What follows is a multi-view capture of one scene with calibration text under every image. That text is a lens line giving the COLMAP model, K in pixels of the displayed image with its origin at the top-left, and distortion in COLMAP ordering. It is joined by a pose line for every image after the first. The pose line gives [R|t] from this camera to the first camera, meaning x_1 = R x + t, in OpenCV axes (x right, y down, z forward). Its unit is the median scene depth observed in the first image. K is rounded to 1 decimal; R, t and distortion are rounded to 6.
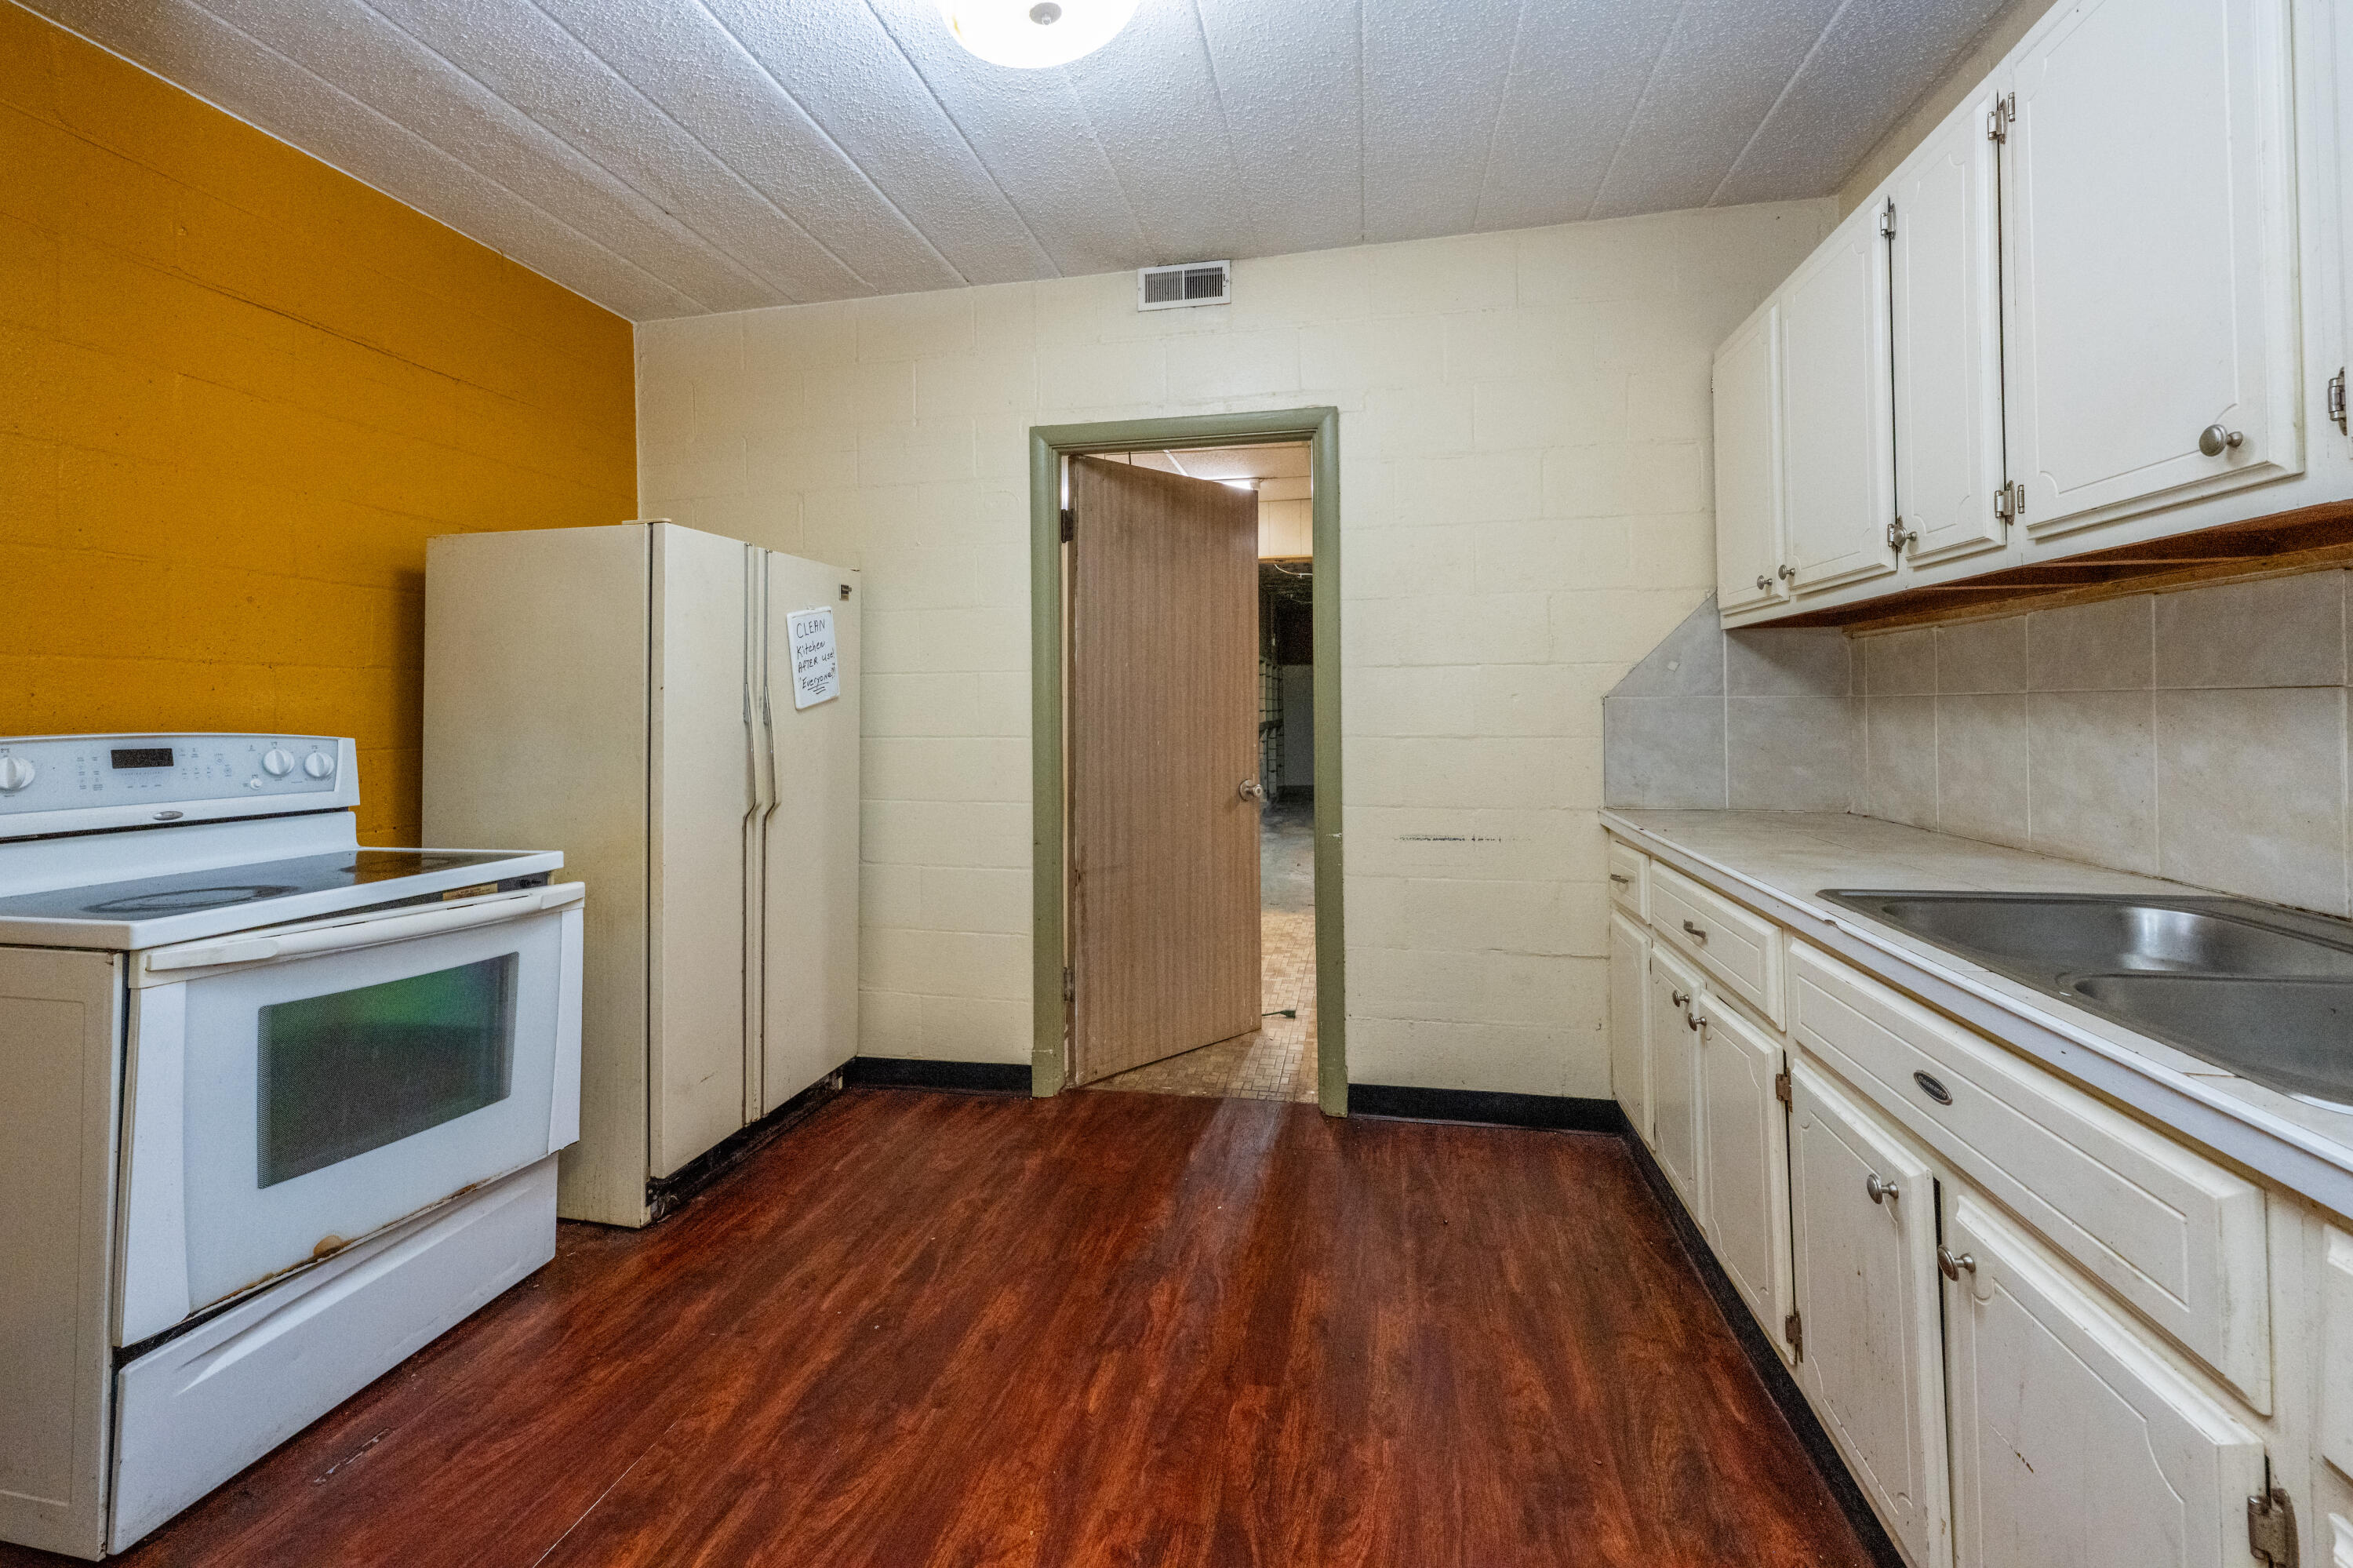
lens RADIAL K [[947.5, 0, 1192.0], [0, 947.5, 691.8], [0, 0, 1]] dist [-0.000383, 0.000105]
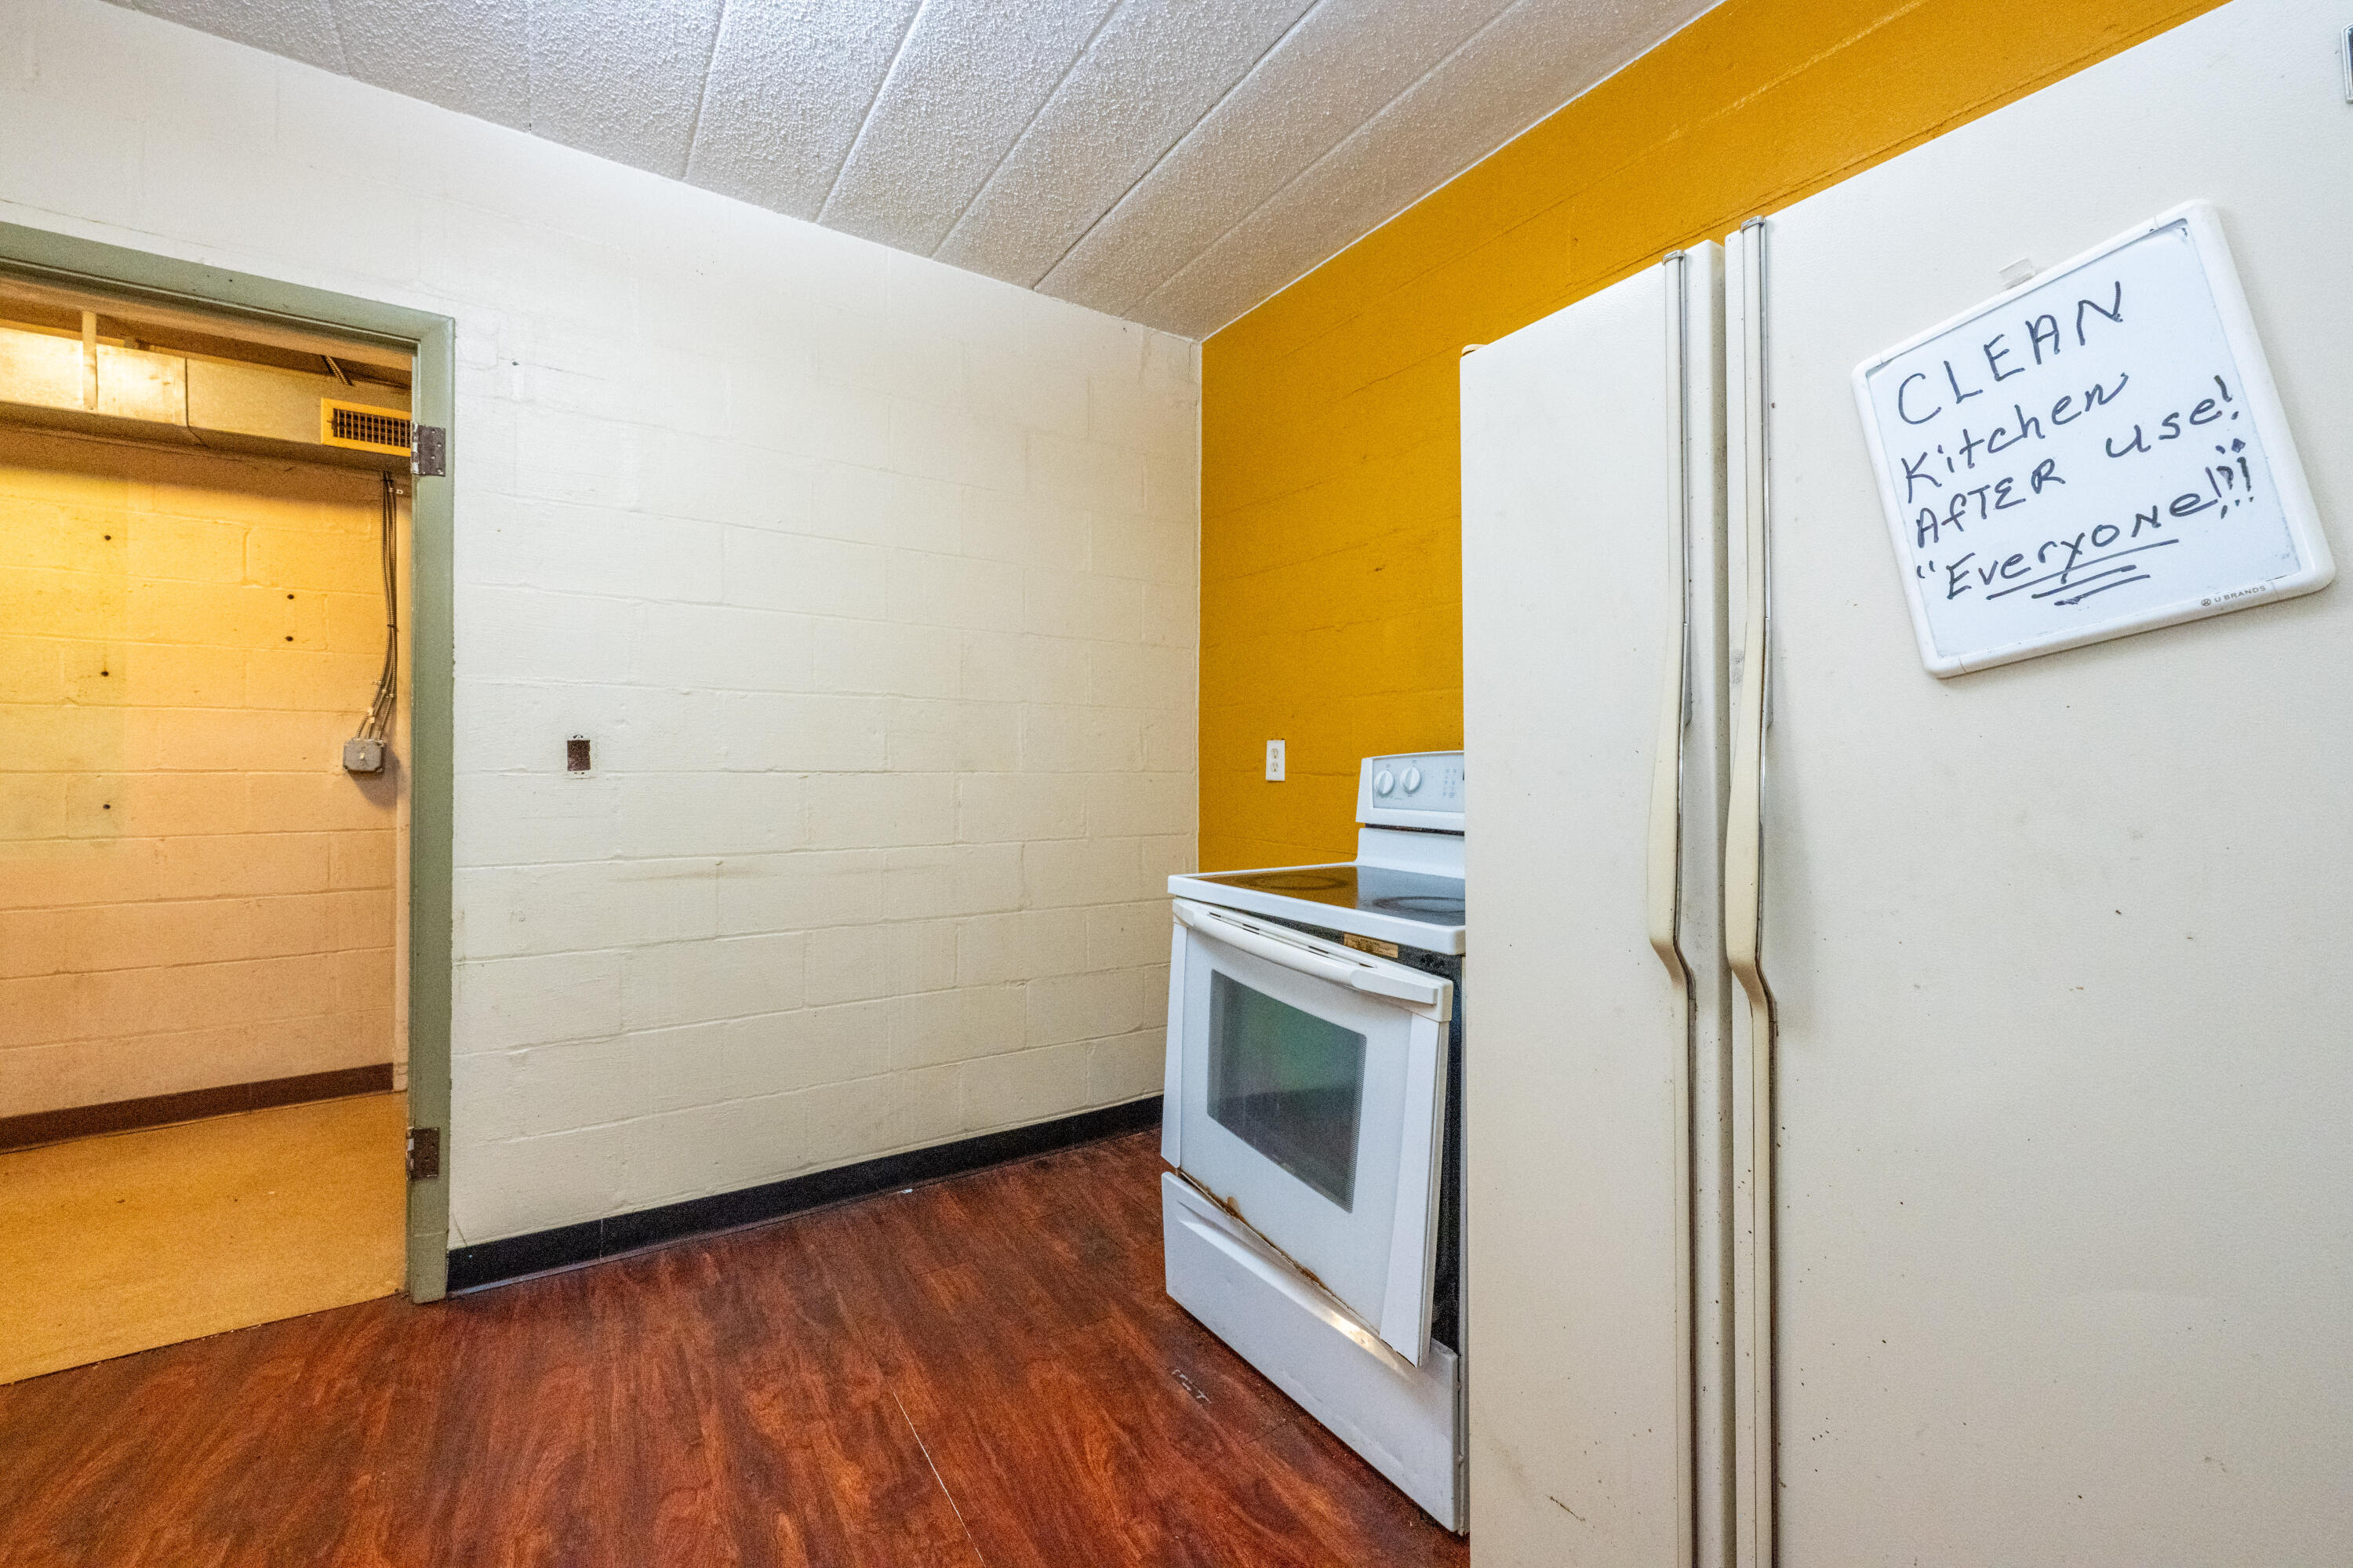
lens RADIAL K [[947.5, 0, 1162.2], [0, 947.5, 772.4], [0, 0, 1]] dist [-0.000383, 0.000105]
pose [[-0.723749, 0.012966, -0.689942, -0.054702], [0.019203, 0.999815, -0.001355, 0.045694], [0.689796, -0.014230, -0.723863, 1.095905]]
